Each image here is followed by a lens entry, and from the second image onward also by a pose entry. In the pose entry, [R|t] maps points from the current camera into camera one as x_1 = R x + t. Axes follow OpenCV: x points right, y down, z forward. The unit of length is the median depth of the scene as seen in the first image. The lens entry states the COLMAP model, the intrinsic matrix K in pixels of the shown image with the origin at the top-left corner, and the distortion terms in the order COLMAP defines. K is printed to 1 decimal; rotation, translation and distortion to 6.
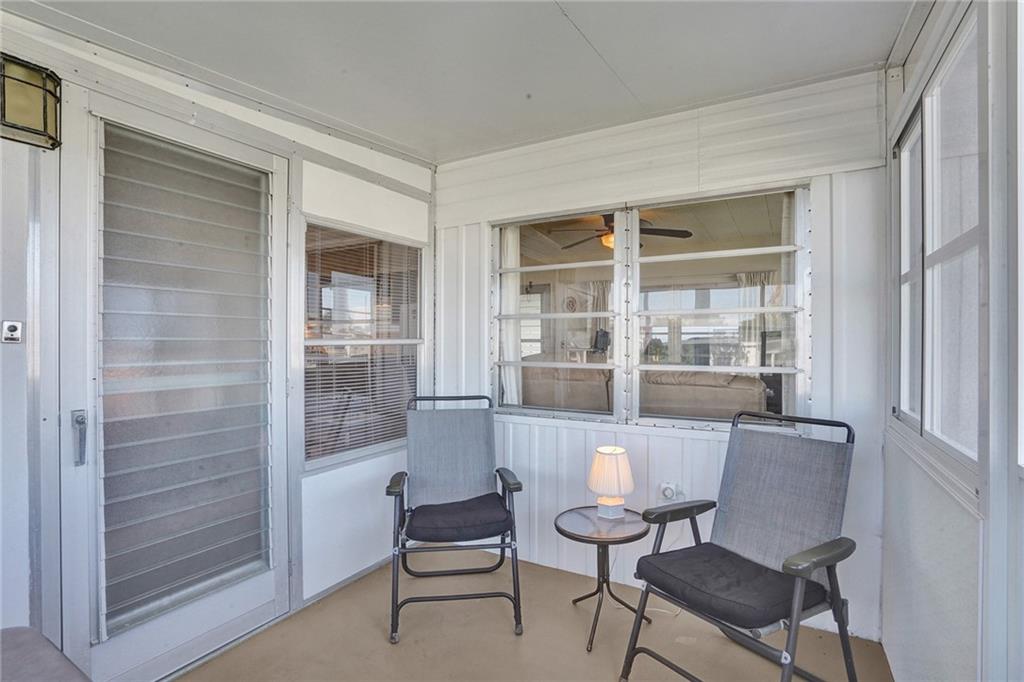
lens RADIAL K [[488.1, 0, 511.1], [0, 488.1, 342.1], [0, 0, 1]] dist [-0.049258, 0.017299]
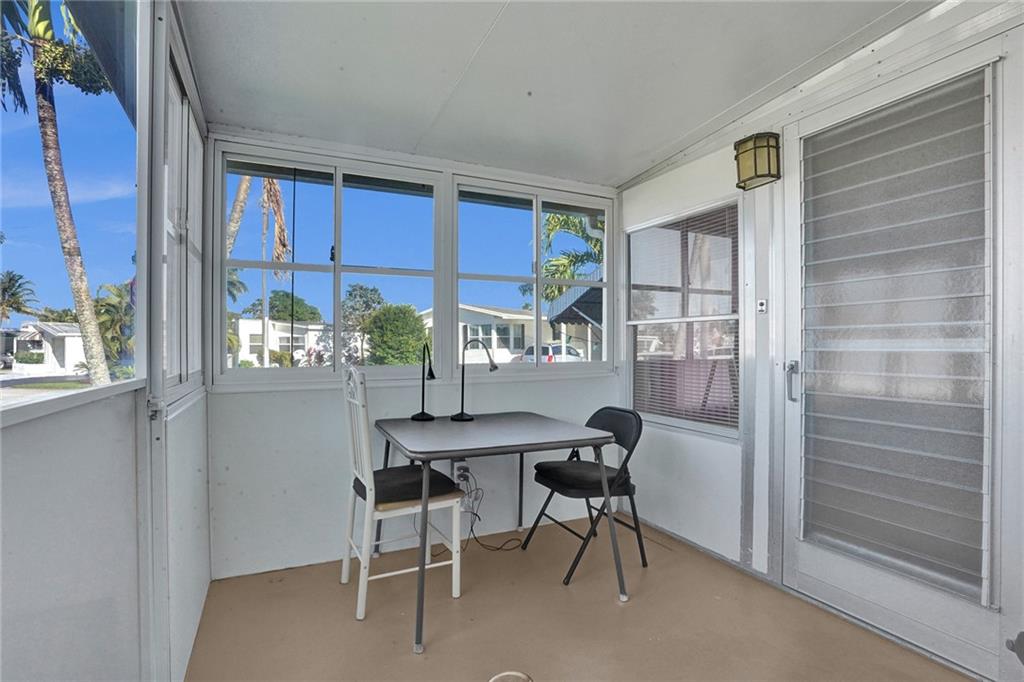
lens RADIAL K [[488.1, 0, 508.8], [0, 488.1, 343.2], [0, 0, 1]] dist [-0.049258, 0.017299]
pose [[-0.570299, -0.003270, -0.821431, 0.755449], [-0.009400, 0.999953, 0.002545, 0.104702], [0.821384, 0.009173, -0.570302, 1.195541]]
